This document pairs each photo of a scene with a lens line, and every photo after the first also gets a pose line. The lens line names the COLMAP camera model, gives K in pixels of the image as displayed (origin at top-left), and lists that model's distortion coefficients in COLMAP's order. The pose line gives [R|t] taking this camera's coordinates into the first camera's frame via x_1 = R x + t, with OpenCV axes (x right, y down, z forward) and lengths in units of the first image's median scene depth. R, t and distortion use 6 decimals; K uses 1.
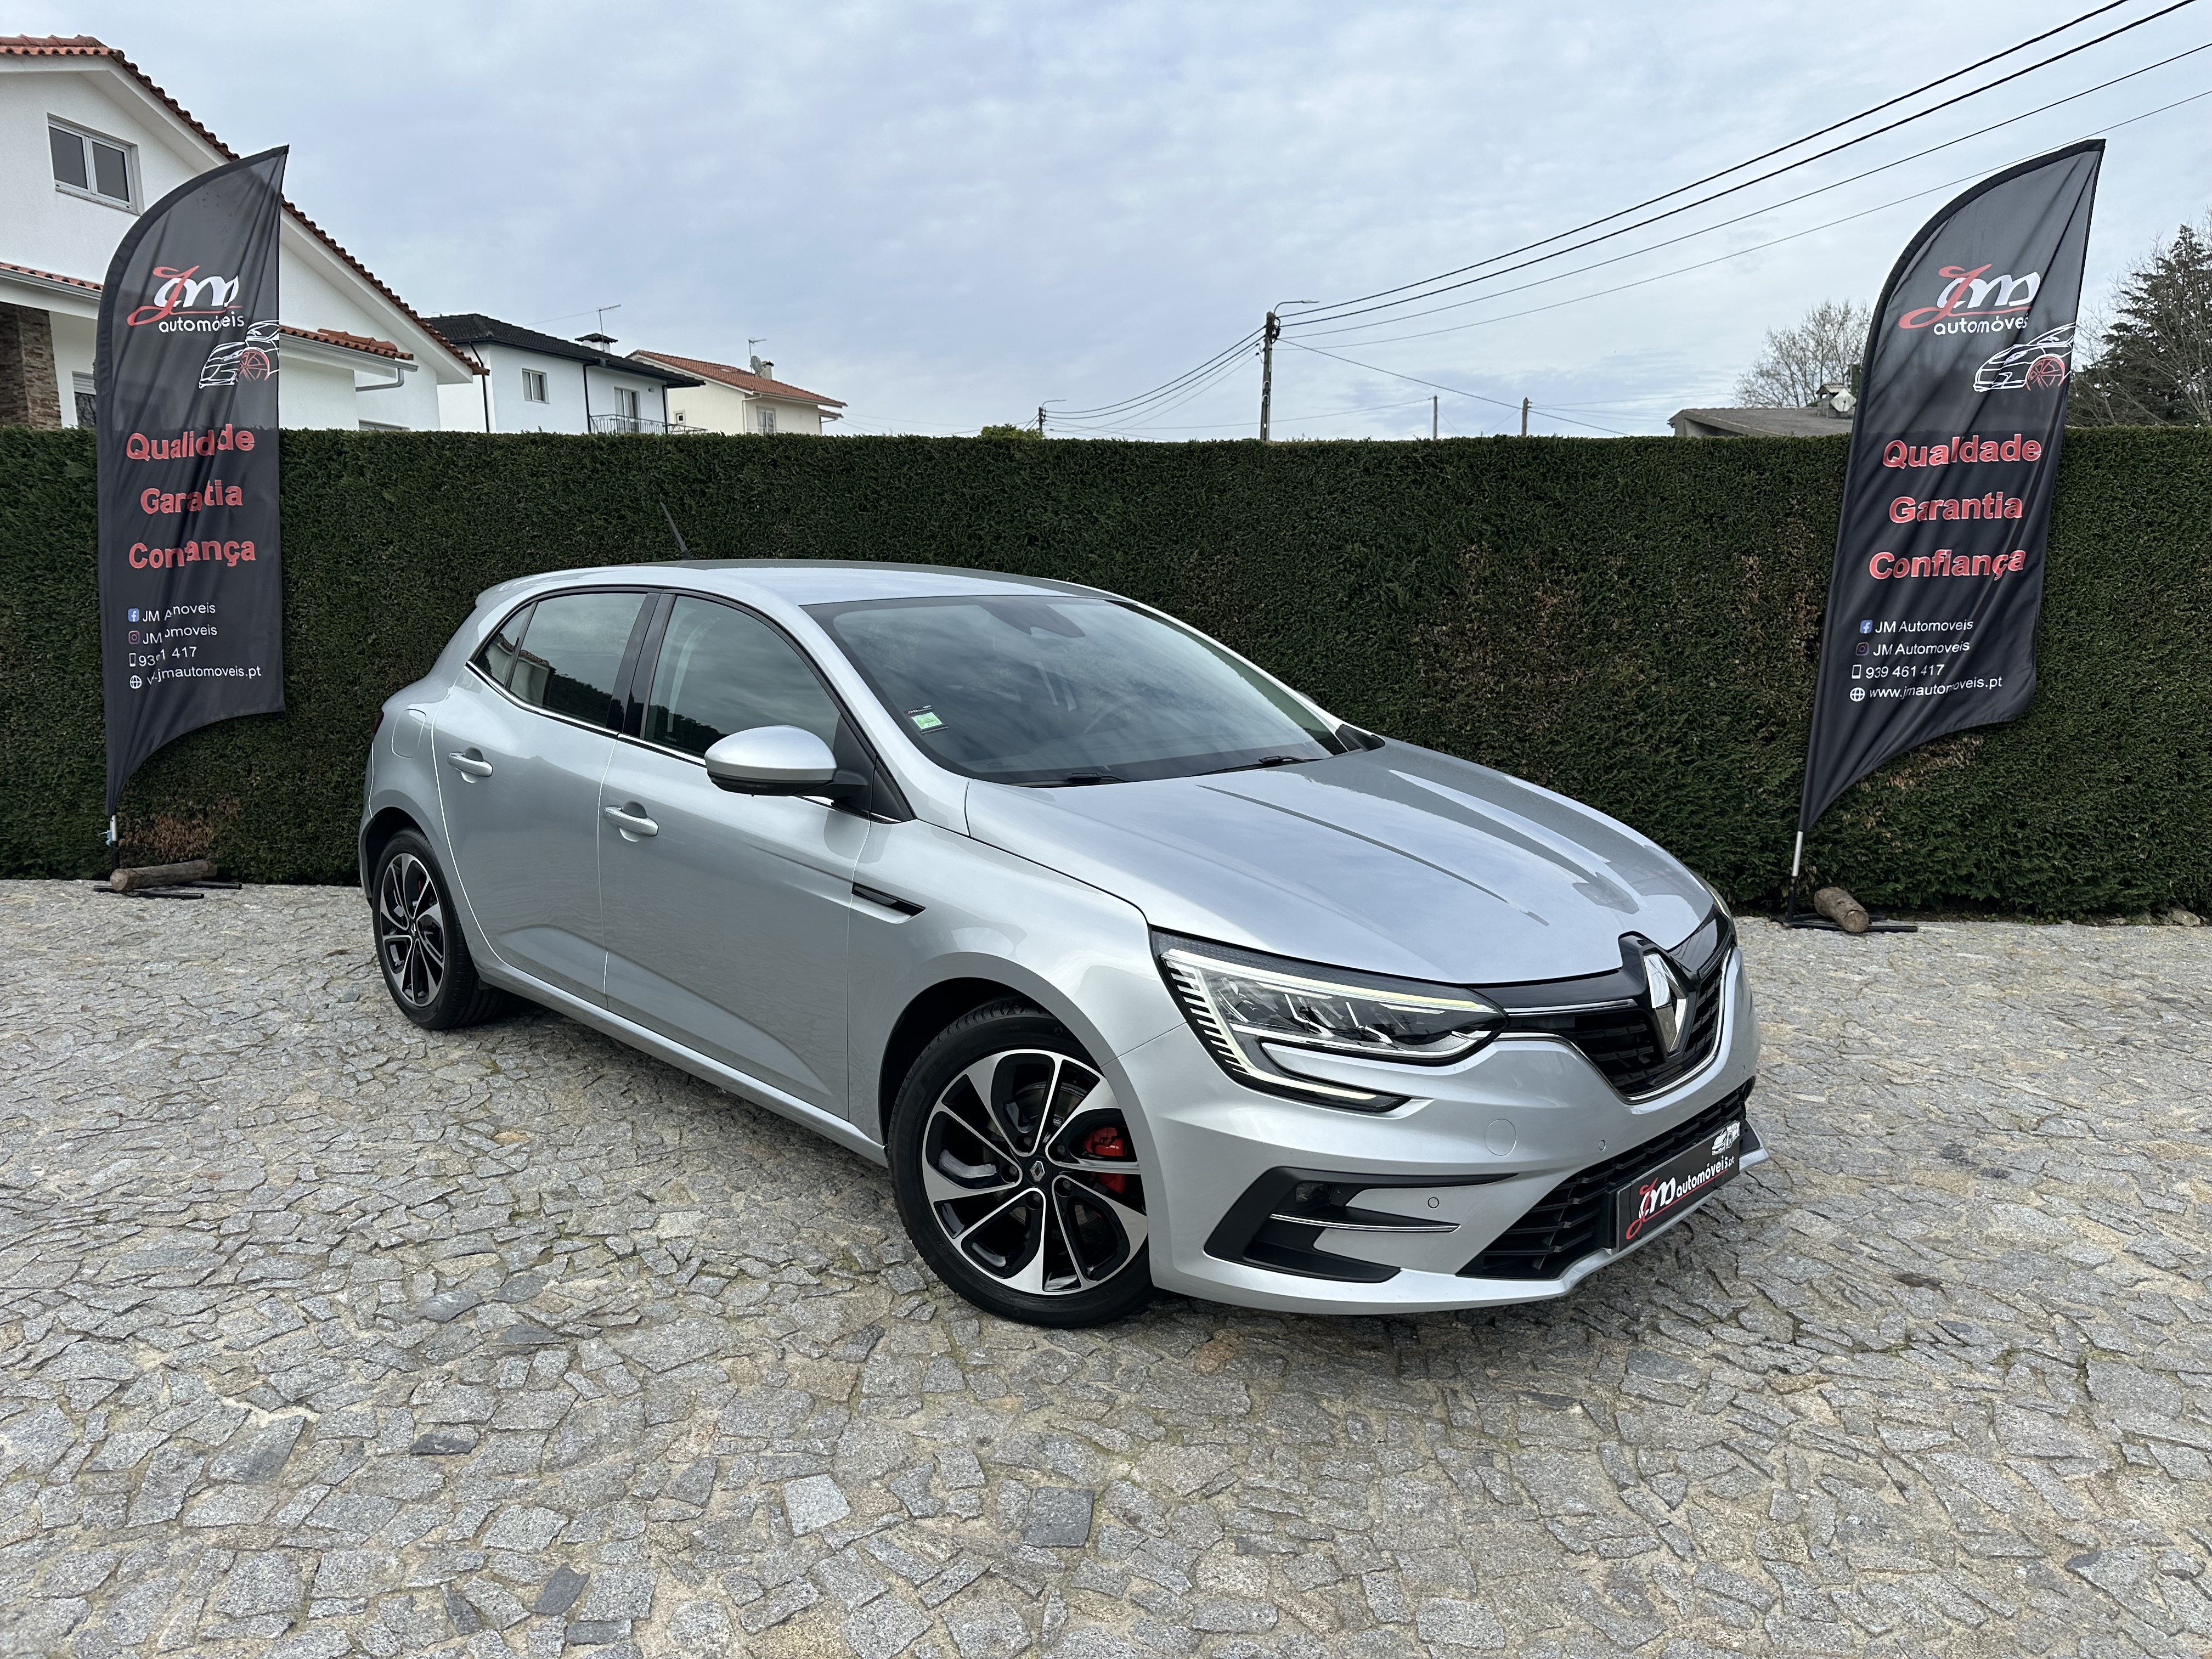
lens RADIAL K [[1565.7, 0, 1121.2], [0, 1565.7, 825.0], [0, 0, 1]] dist [0.013315, -0.019615]
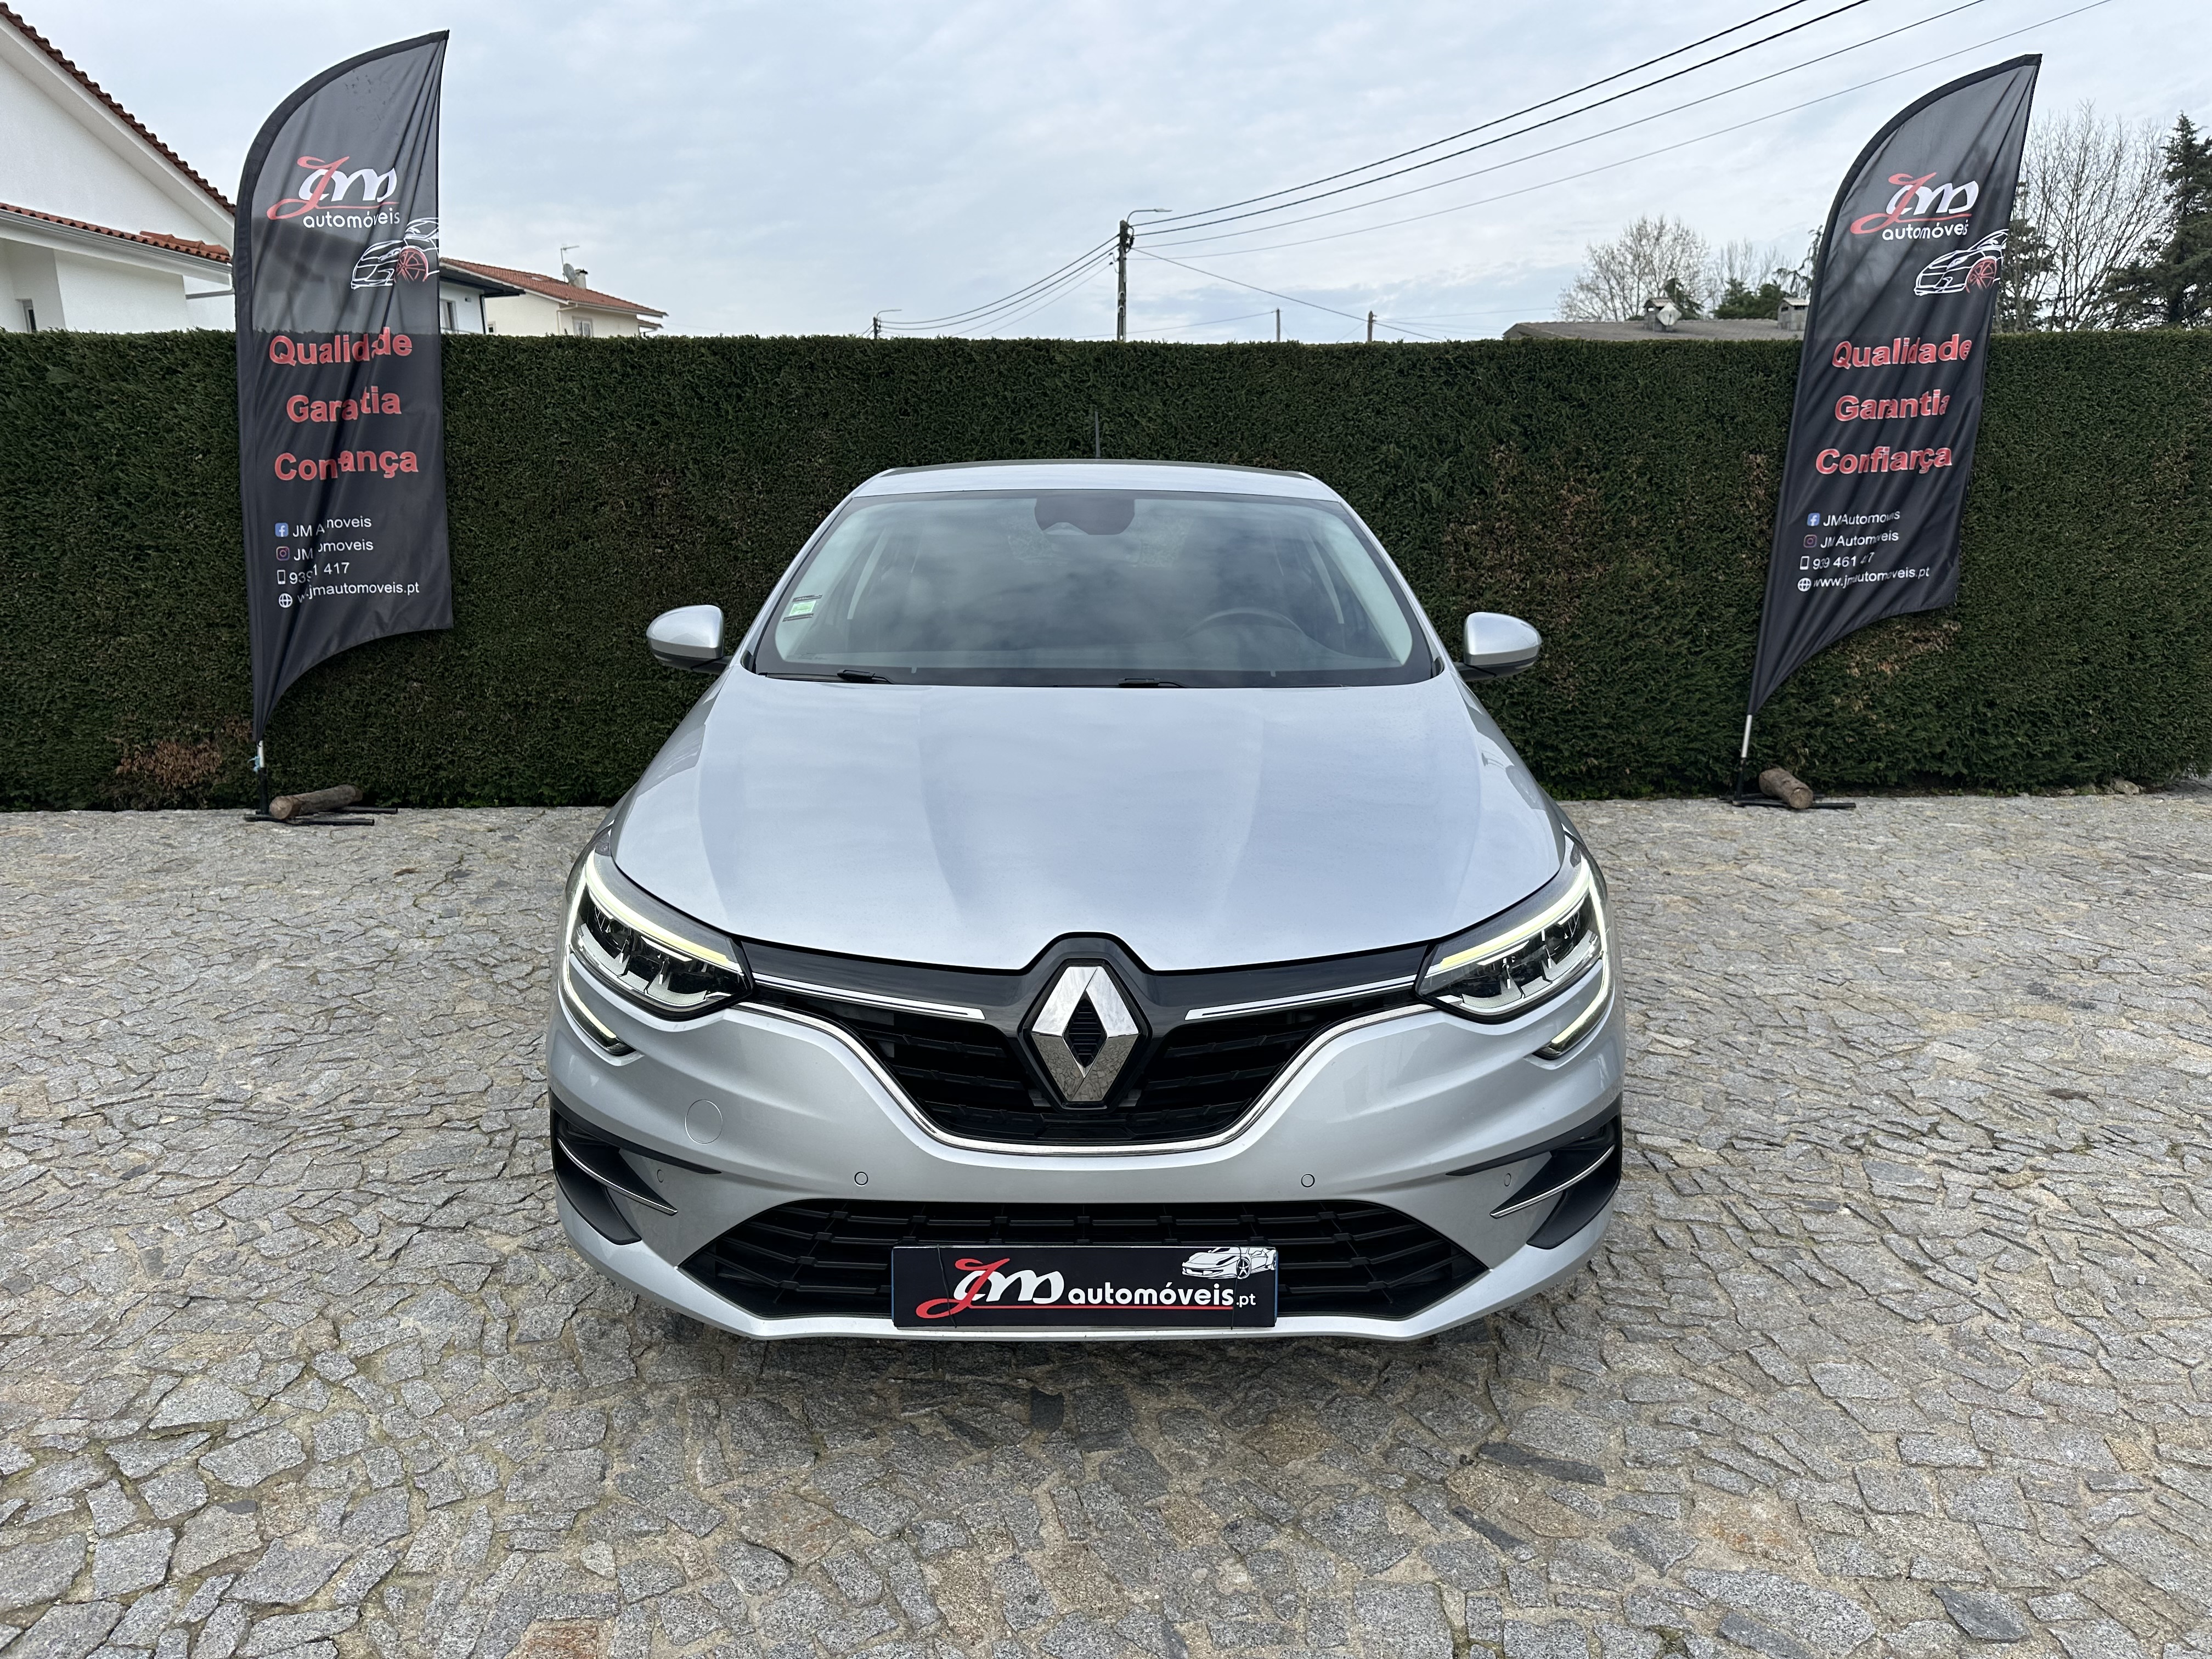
lens RADIAL K [[1568.4, 0, 1114.7], [0, 1568.4, 829.1], [0, 0, 1]] dist [0.009837, -0.016580]
pose [[0.994448, -0.030840, 0.100610, -0.201133], [0.025490, 0.998214, 0.054030, 0.016845], [-0.102096, -0.051165, 0.993458, -0.026076]]
